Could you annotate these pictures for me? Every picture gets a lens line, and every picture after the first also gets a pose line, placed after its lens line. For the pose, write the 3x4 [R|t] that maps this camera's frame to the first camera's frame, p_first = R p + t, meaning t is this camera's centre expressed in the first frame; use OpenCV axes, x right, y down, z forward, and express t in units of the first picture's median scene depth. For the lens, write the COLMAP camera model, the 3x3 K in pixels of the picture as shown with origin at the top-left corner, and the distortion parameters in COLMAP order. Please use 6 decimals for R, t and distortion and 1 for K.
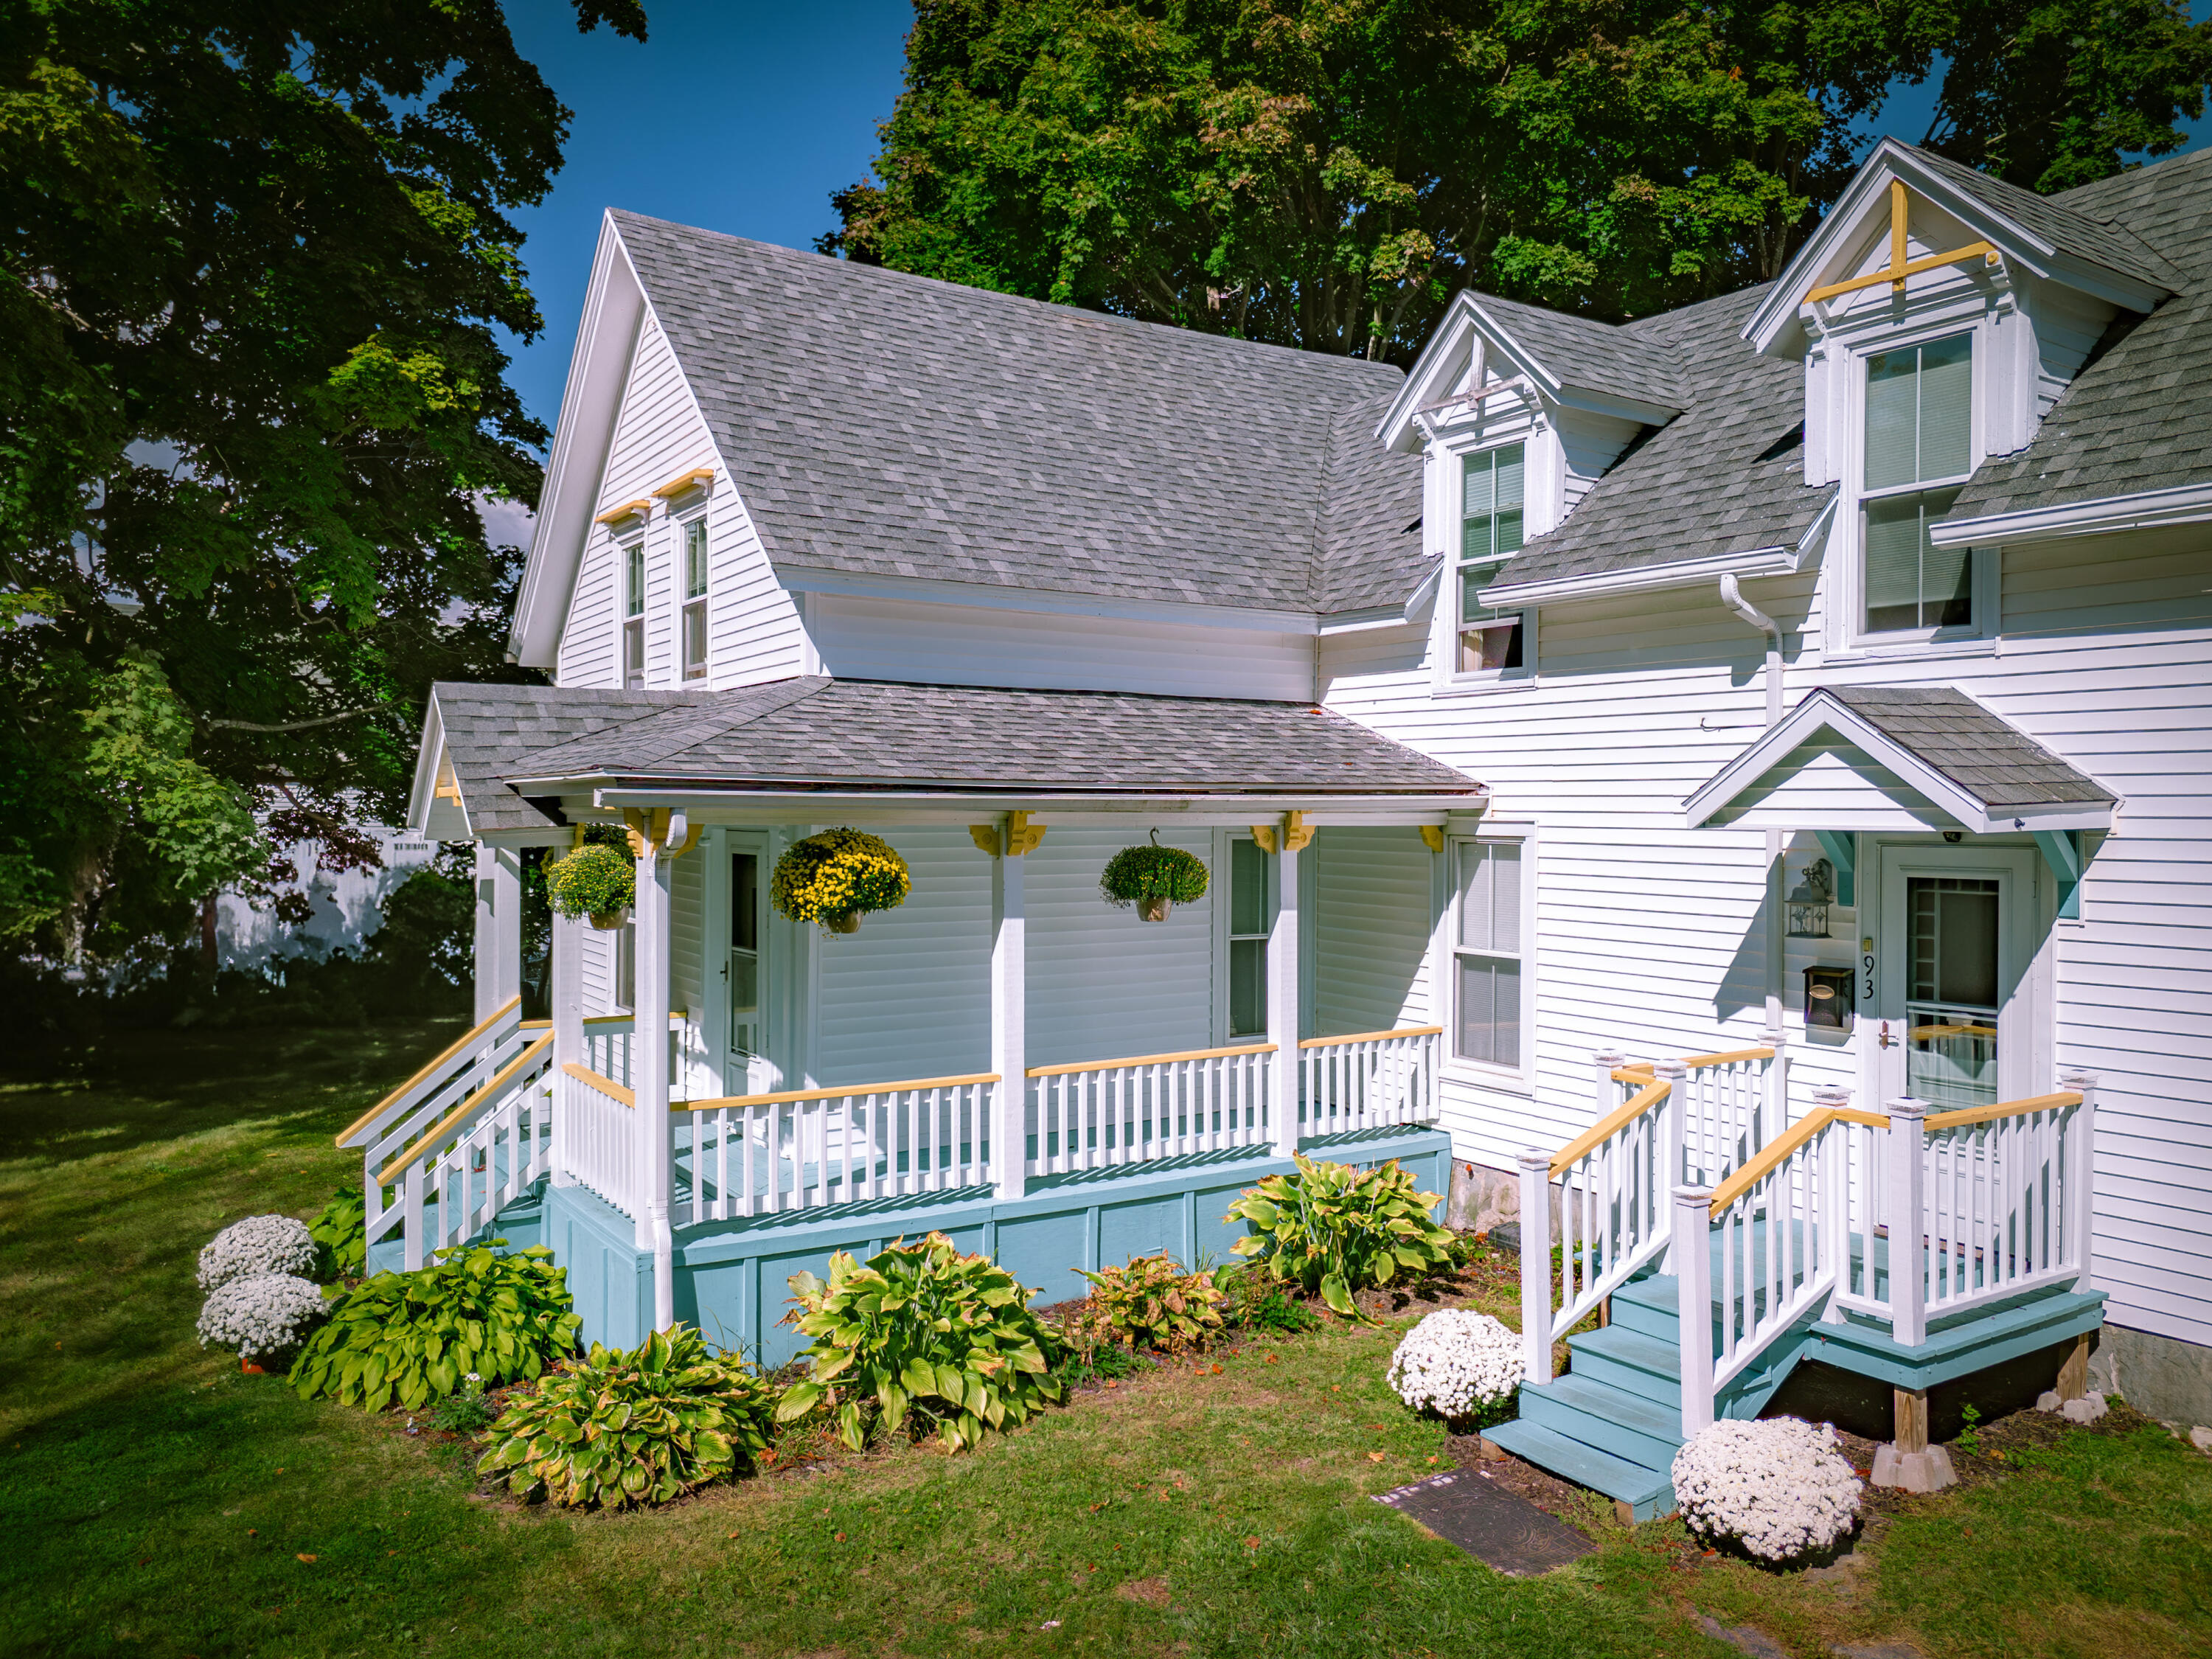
lens RADIAL K [[1645.9, 0, 1106.0], [0, 1645.9, 829.5], [0, 0, 1]] dist [0.039557, -0.056703]
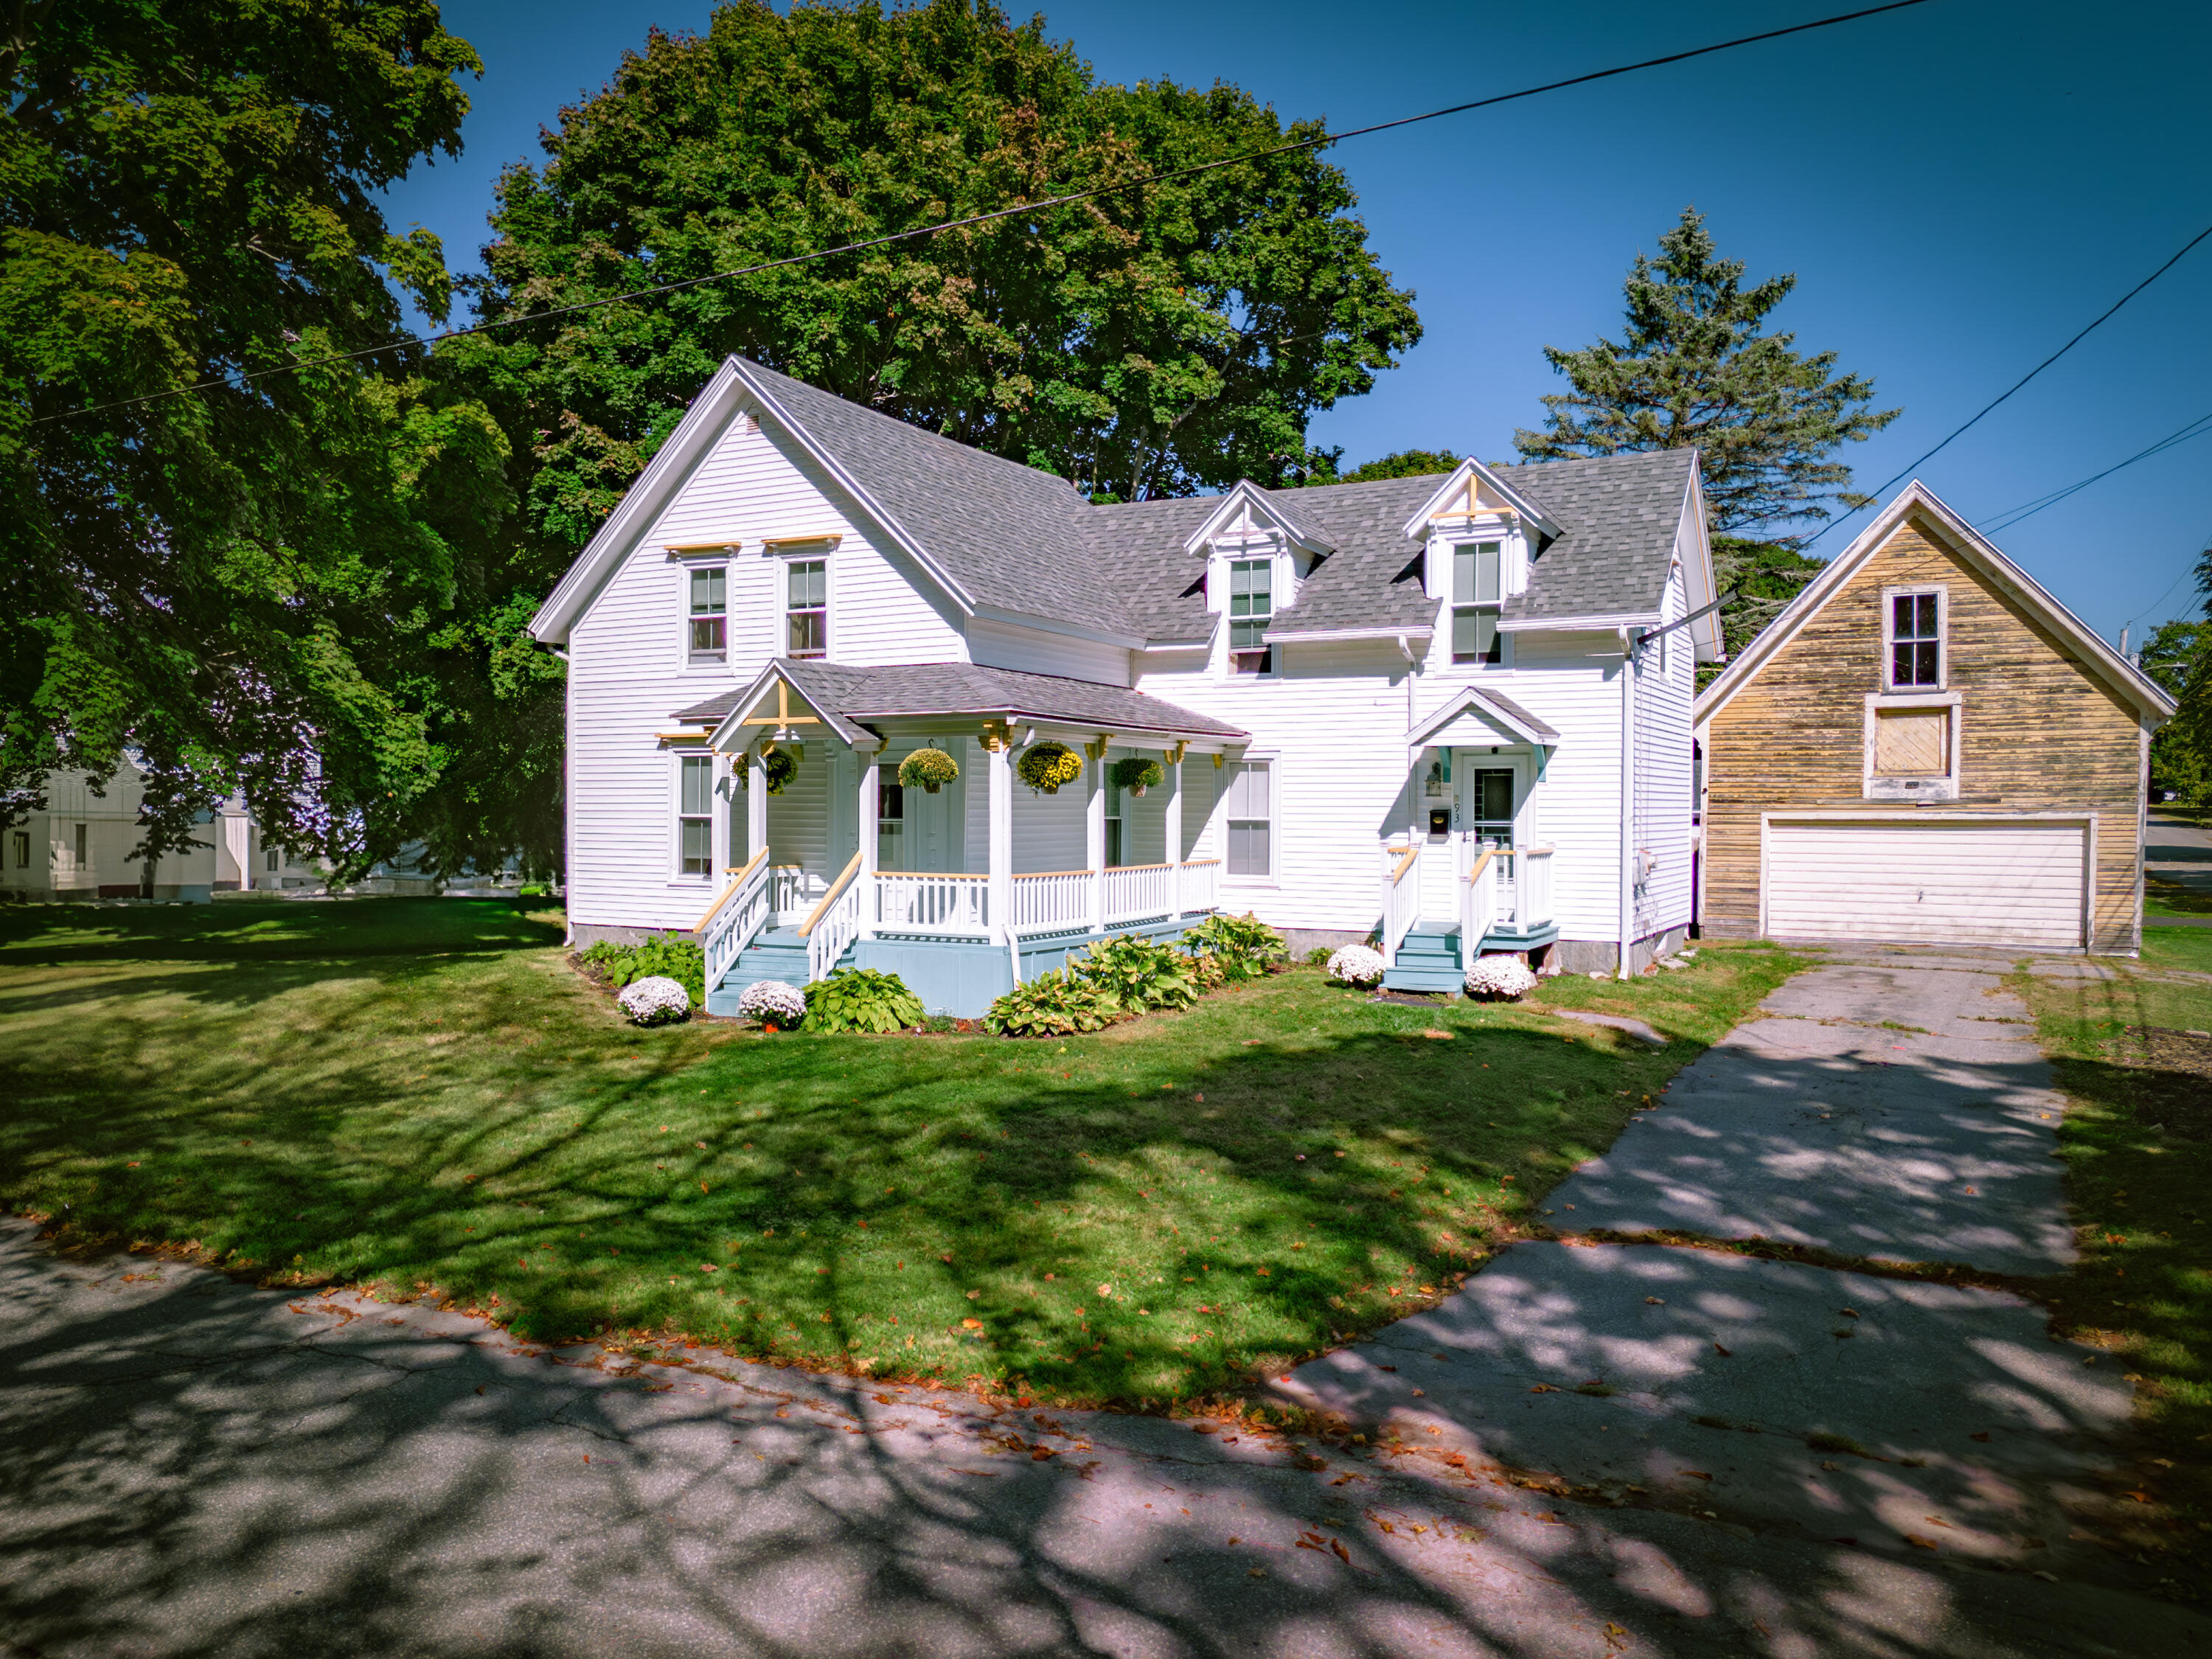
lens RADIAL K [[1640.2, 0, 1103.2], [0, 1640.2, 833.6], [0, 0, 1]] dist [0.045127, -0.072370]
pose [[0.873332, -0.006770, 0.487079, -1.041759], [0.005941, 0.999977, 0.003246, 0.102605], [-0.487090, 0.000059, 0.873352, -0.733953]]
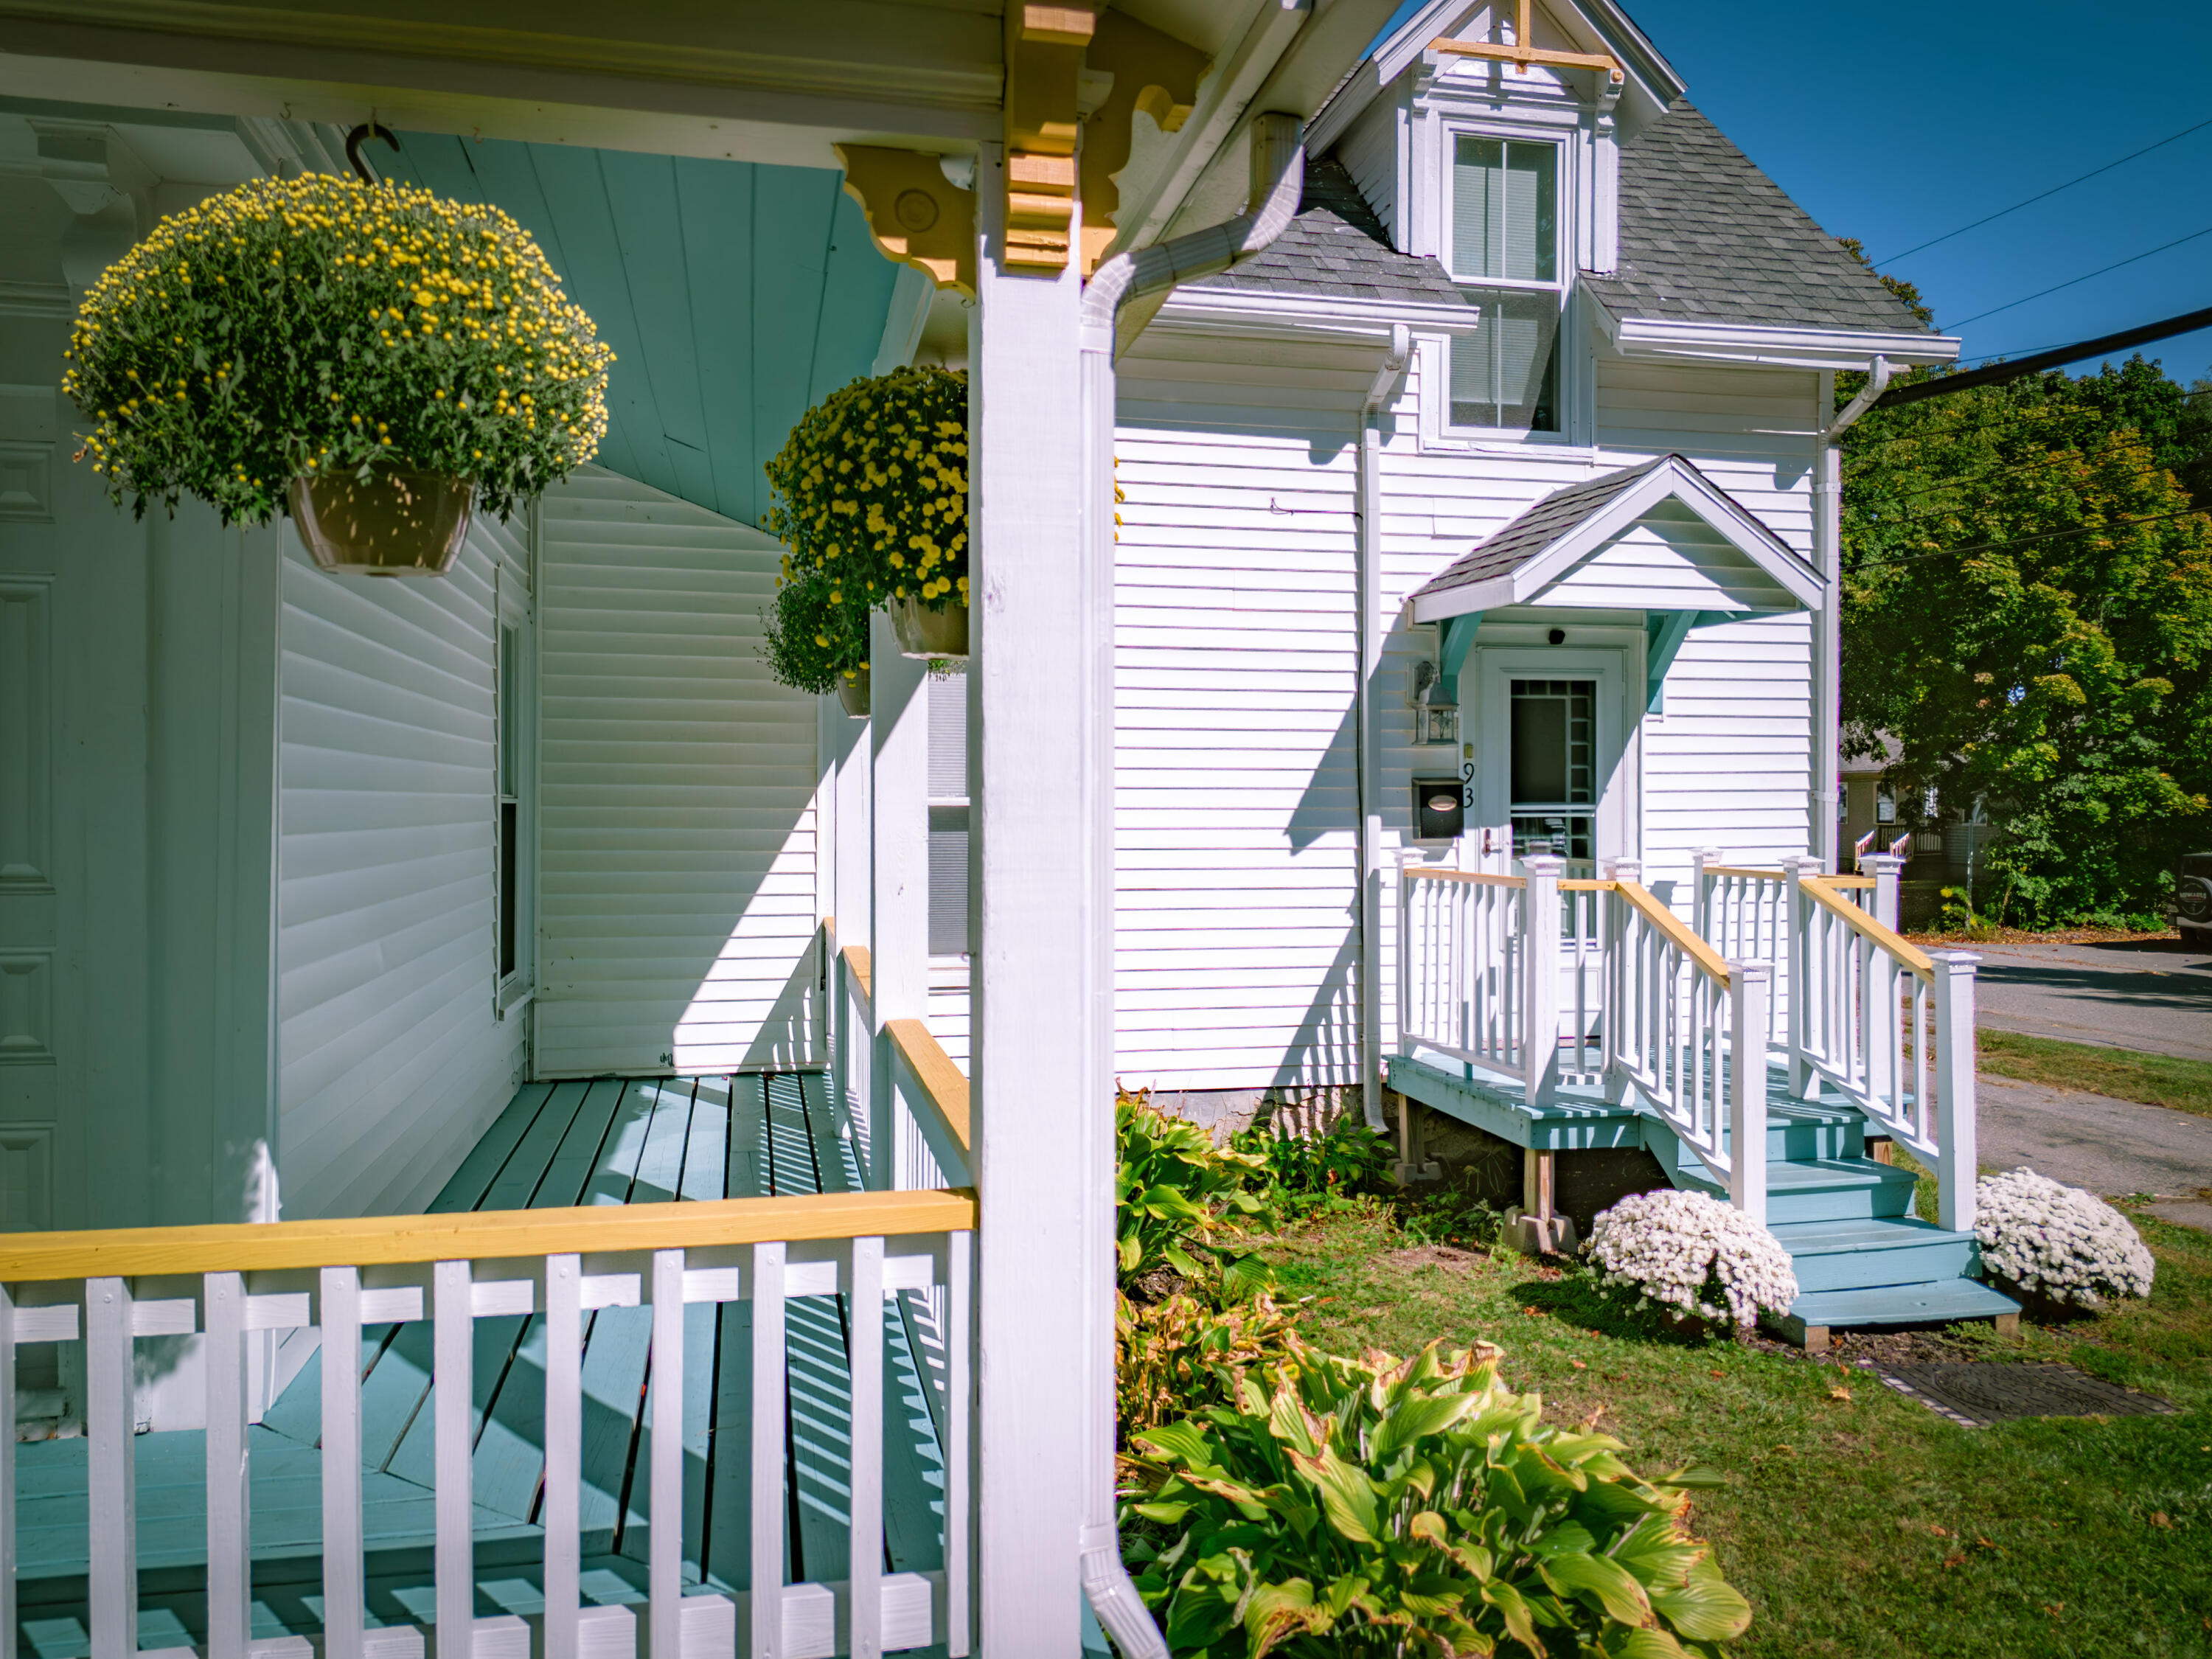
lens RADIAL K [[1645.9, 0, 1106.0], [0, 1645.9, 829.5], [0, 0, 1]] dist [0.039557, -0.056703]
pose [[0.350901, -0.015089, 0.936291, -0.483555], [0.013658, 0.999846, 0.010995, 0.096507], [-0.936313, 0.008929, 0.351053, 0.819372]]
